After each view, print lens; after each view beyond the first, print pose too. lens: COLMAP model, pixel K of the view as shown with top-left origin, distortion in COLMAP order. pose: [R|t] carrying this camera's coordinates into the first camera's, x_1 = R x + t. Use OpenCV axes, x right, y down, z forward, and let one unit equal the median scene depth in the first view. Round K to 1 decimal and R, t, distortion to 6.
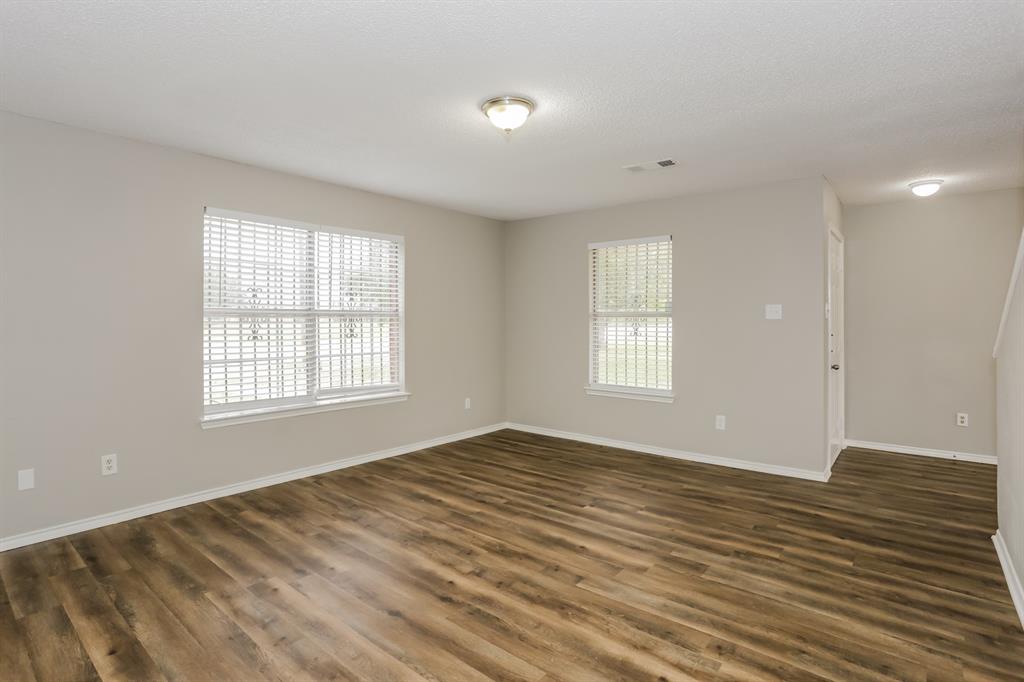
lens RADIAL K [[508.1, 0, 512.1], [0, 508.1, 335.2], [0, 0, 1]] dist [-0.007230, -0.000378]
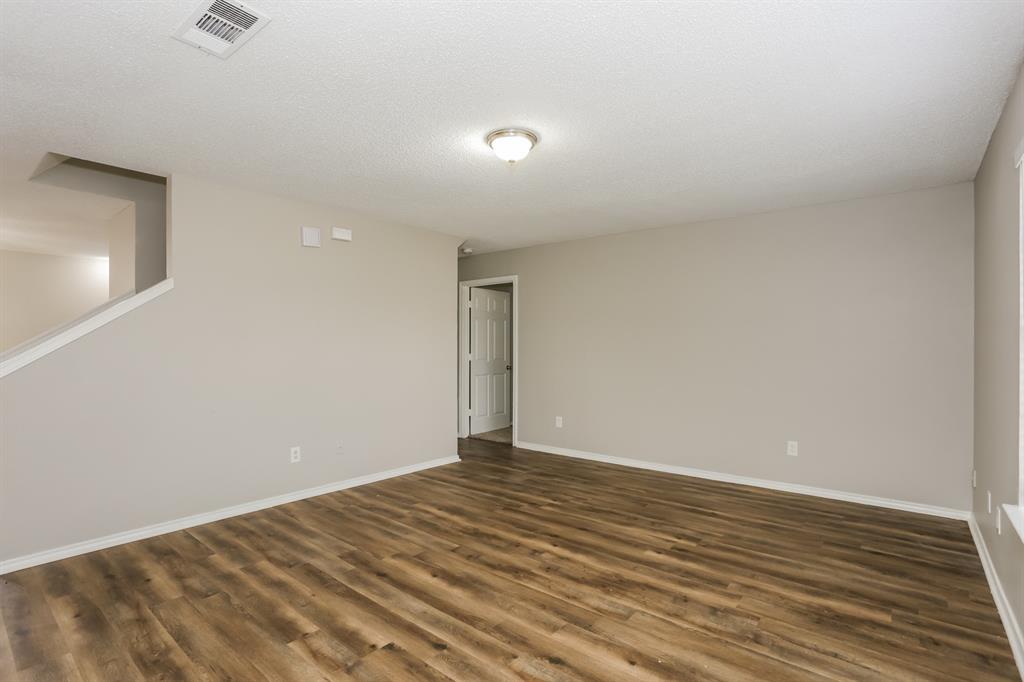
lens RADIAL K [[508.1, 0, 511.3], [0, 508.1, 340.3], [0, 0, 1]] dist [-0.007230, -0.000378]
pose [[-0.999928, 0.000542, 0.011984, -0.021436], [0.000790, 0.999785, 0.020708, -0.058110], [-0.011970, 0.020716, -0.999714, 2.041121]]
